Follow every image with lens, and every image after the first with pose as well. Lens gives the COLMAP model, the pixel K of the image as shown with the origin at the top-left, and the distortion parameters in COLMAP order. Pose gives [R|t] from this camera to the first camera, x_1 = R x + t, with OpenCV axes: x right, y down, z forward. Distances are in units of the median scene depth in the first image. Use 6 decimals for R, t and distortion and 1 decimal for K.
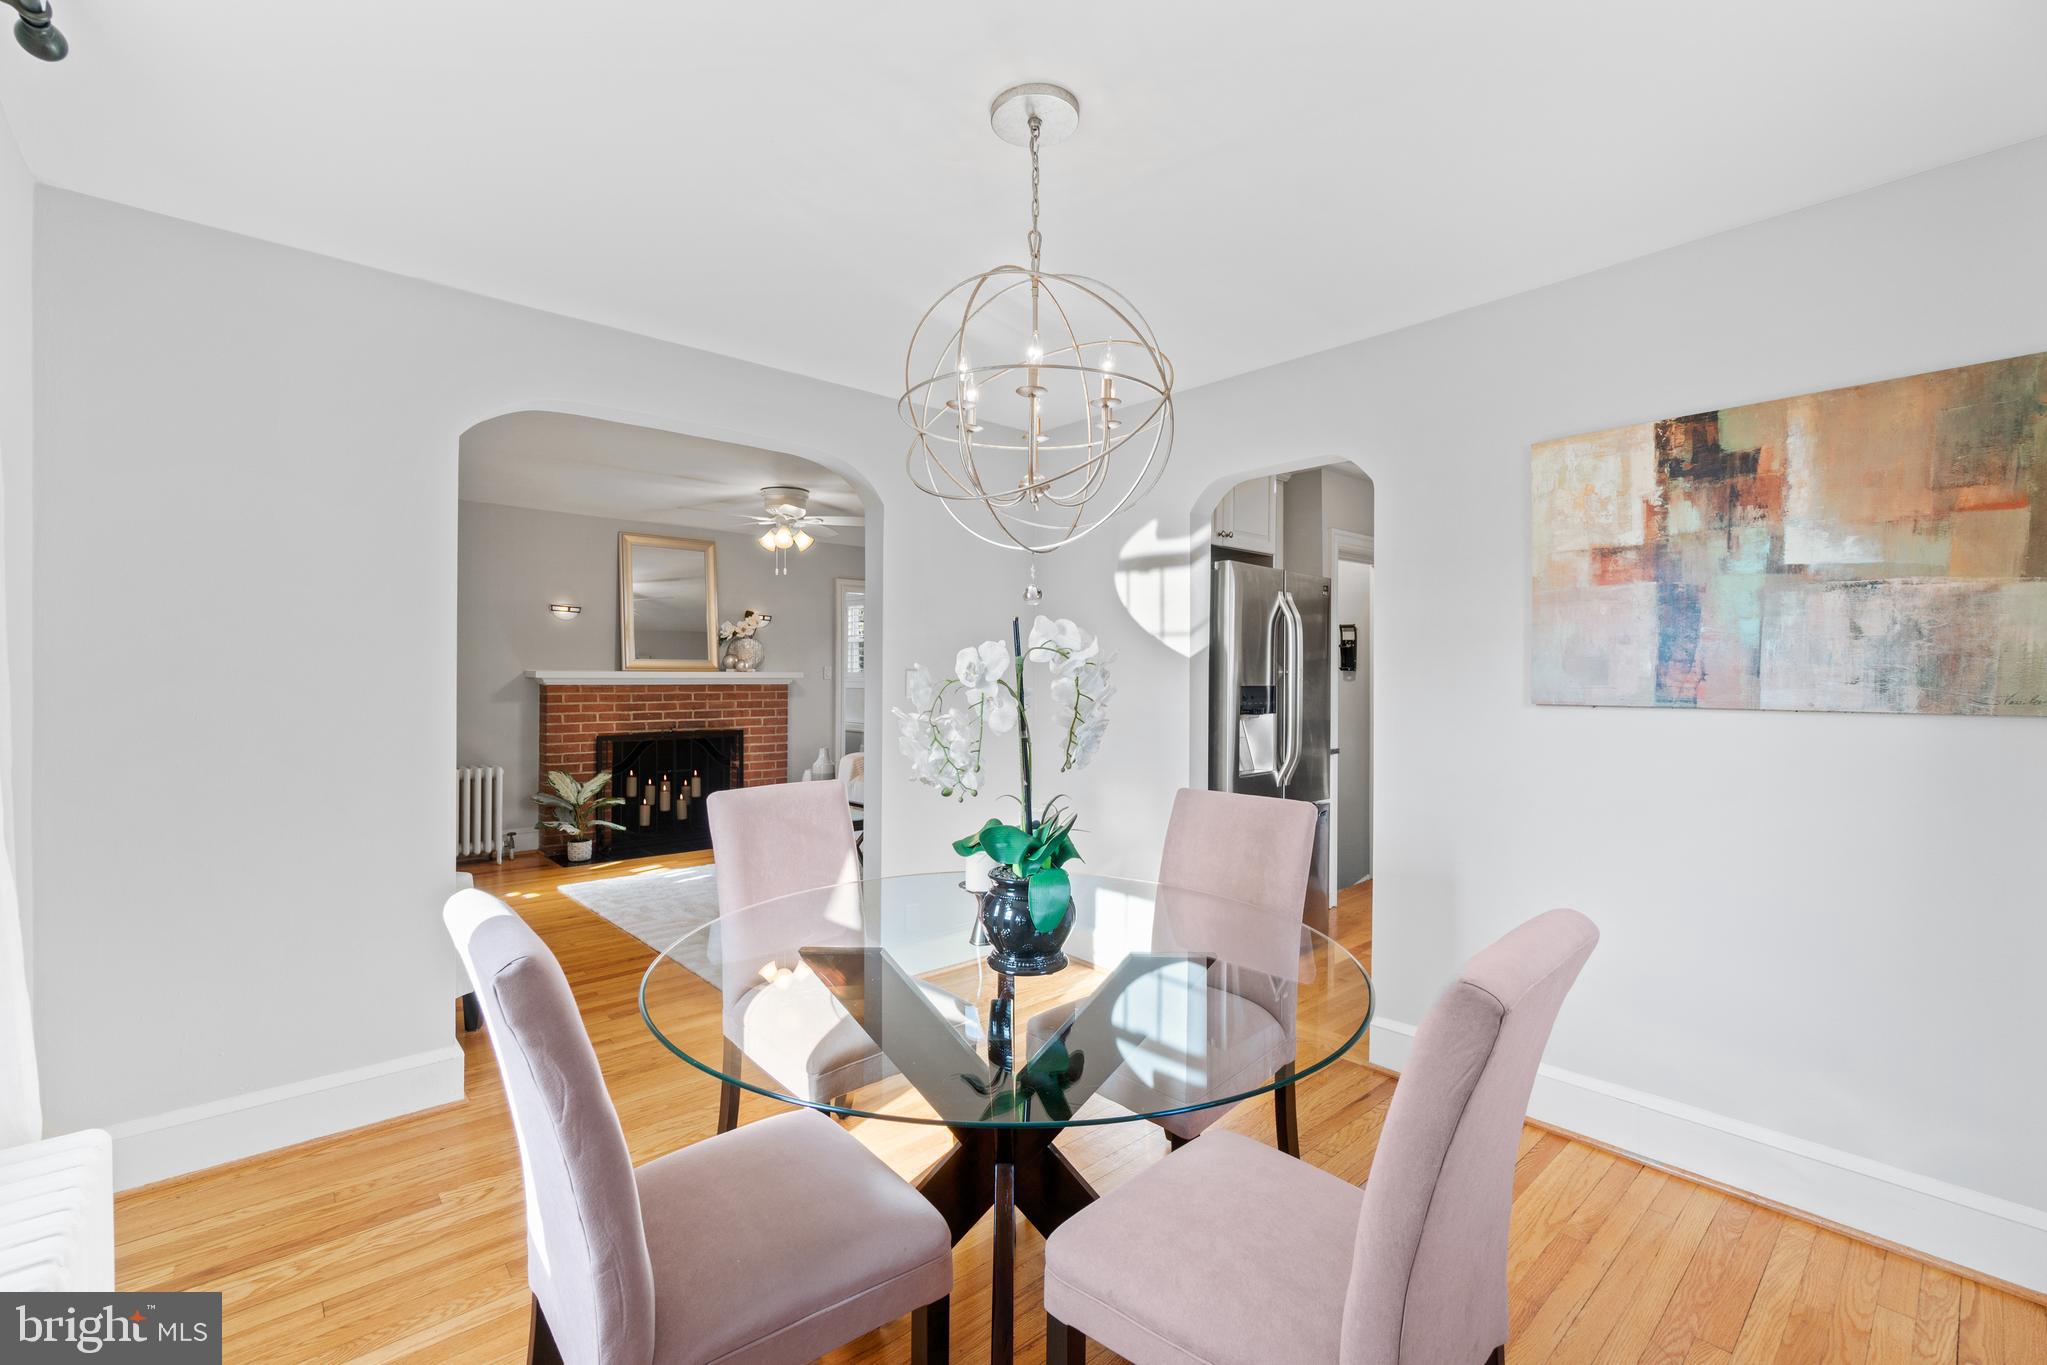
lens RADIAL K [[912.9, 0, 1015.5], [0, 912.9, 677.3], [0, 0, 1]] dist [-0.001452, -0.000043]
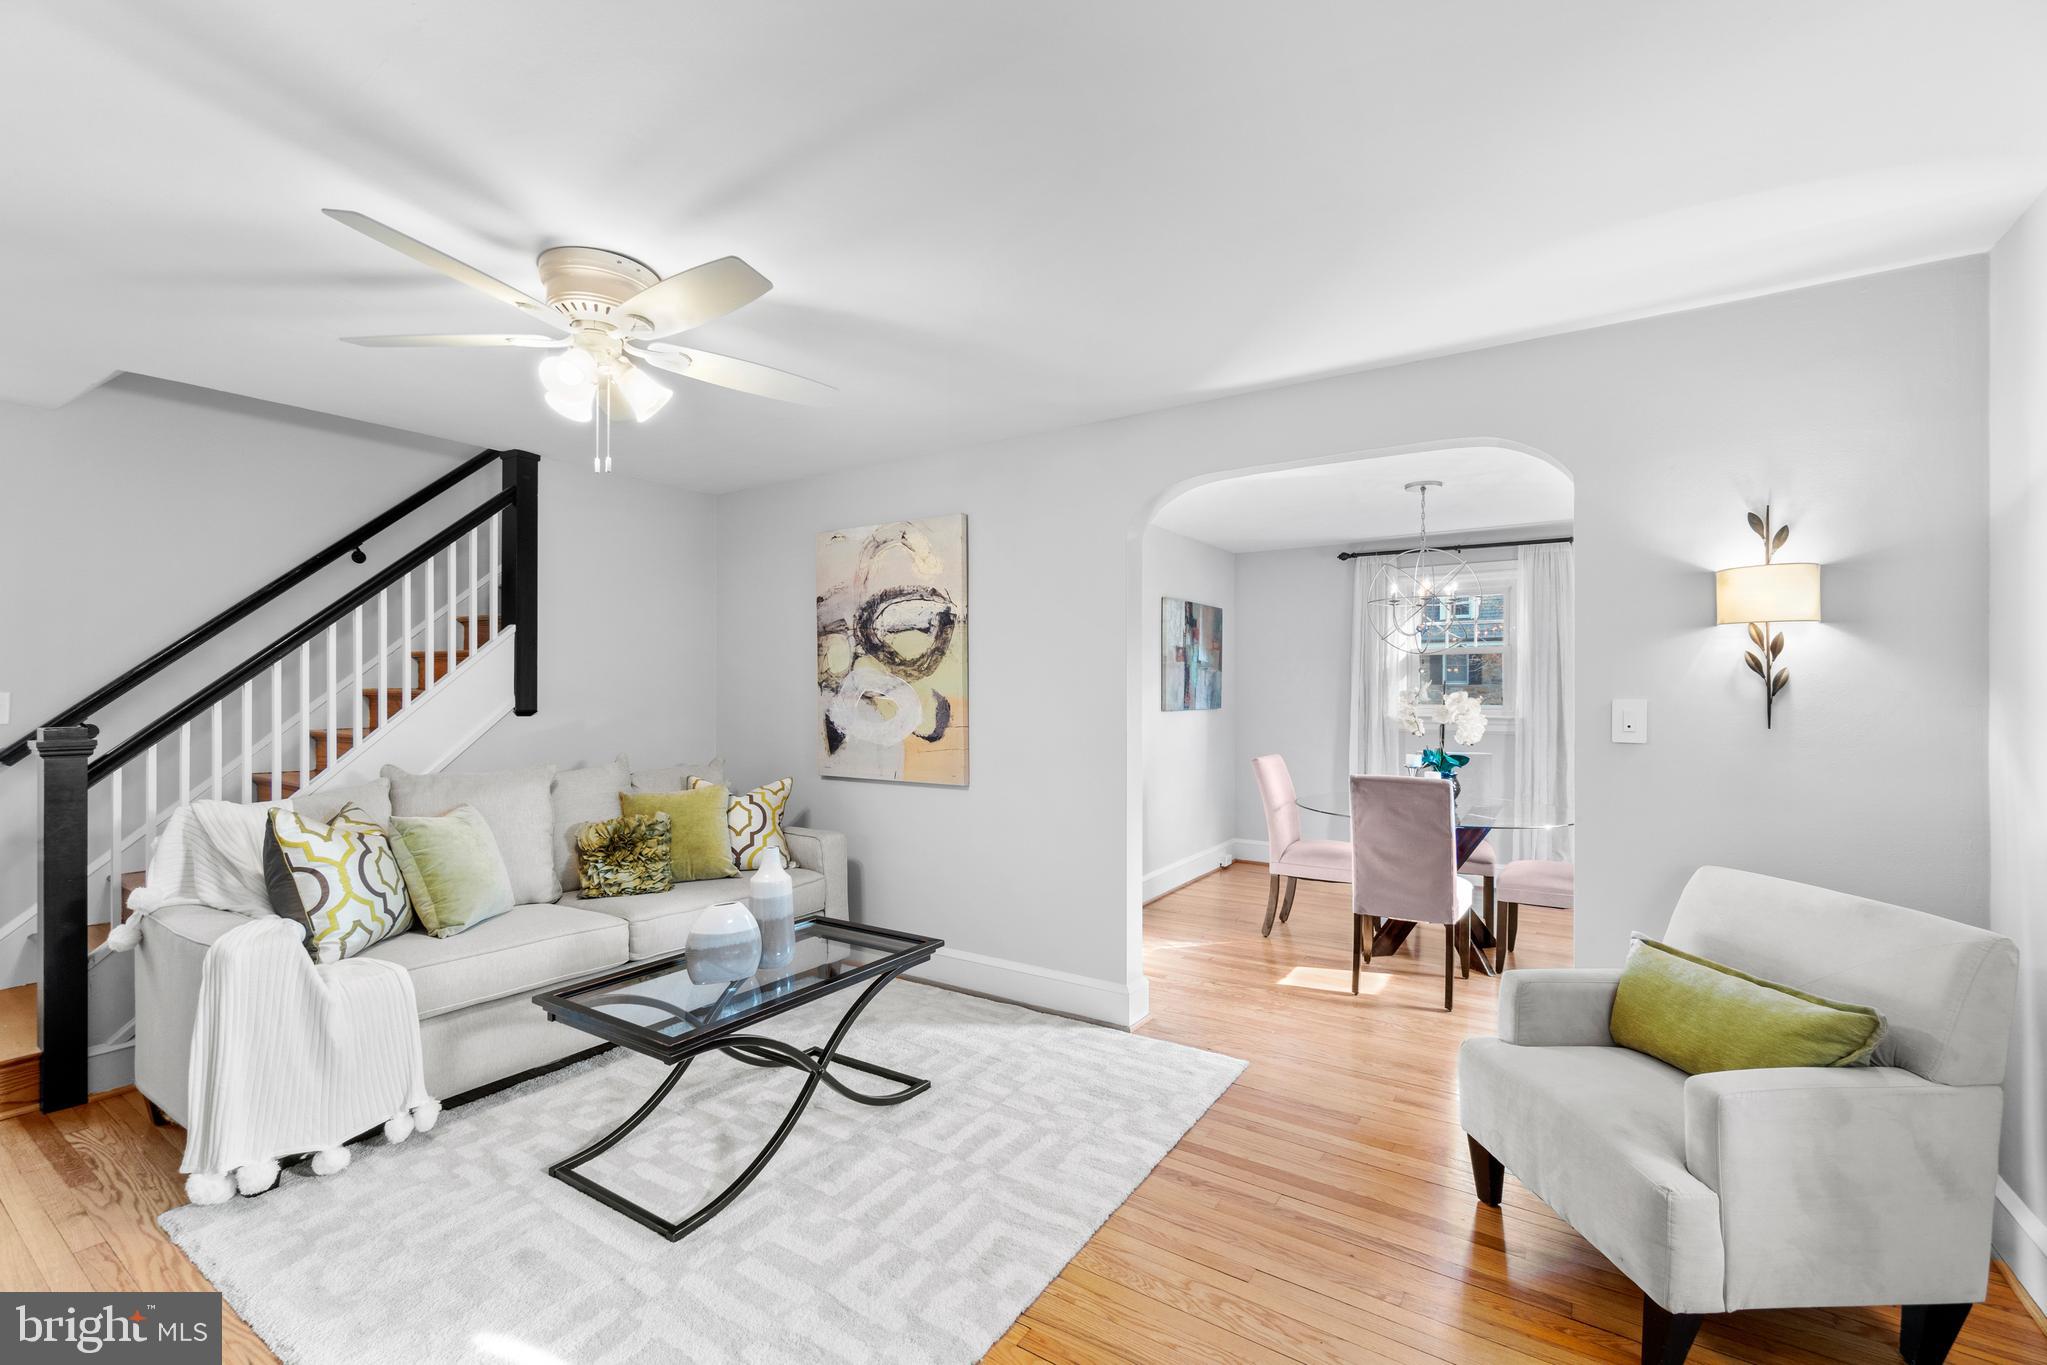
lens RADIAL K [[882.0, 0, 1019.5], [0, 882.0, 699.7], [0, 0, 1]] dist [-0.017090, 0.000083]
pose [[-0.274130, -0.015775, 0.961563, -0.598348], [-0.000710, 0.999869, 0.016201, -0.014017], [-0.961692, 0.003758, -0.274105, 0.804348]]
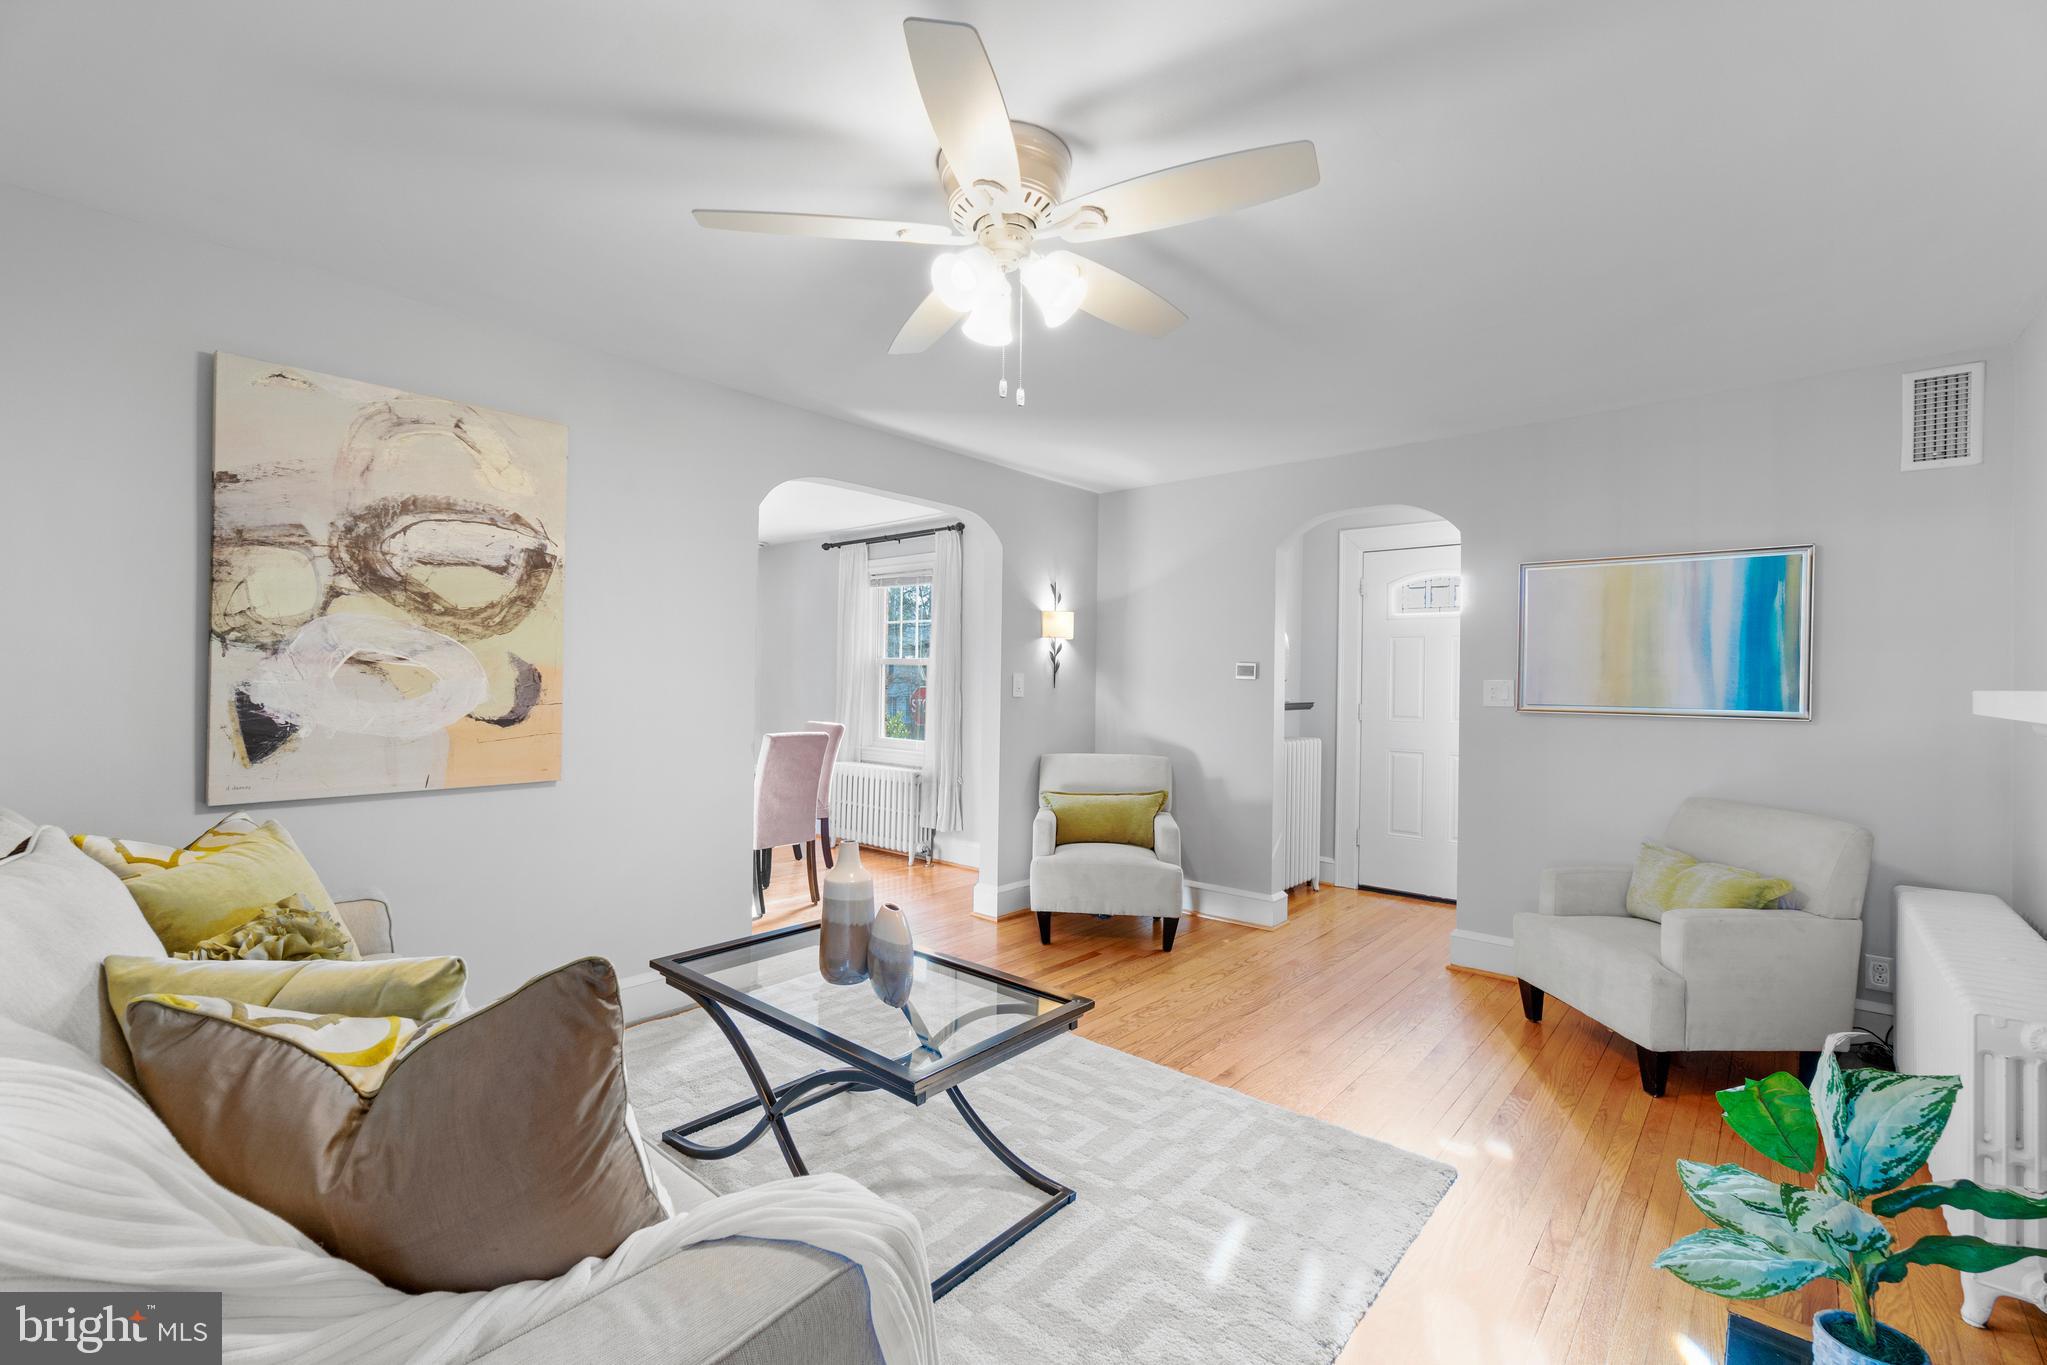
lens RADIAL K [[859.9, 0, 1023.5], [0, 859.9, 682.5], [0, 0, 1]] dist [-0.019671, -0.000045]
pose [[-0.989130, -0.020326, -0.145629, -0.190077], [-0.021377, 0.999755, 0.005659, -0.004660], [0.145479, 0.008711, -0.989323, 1.150282]]
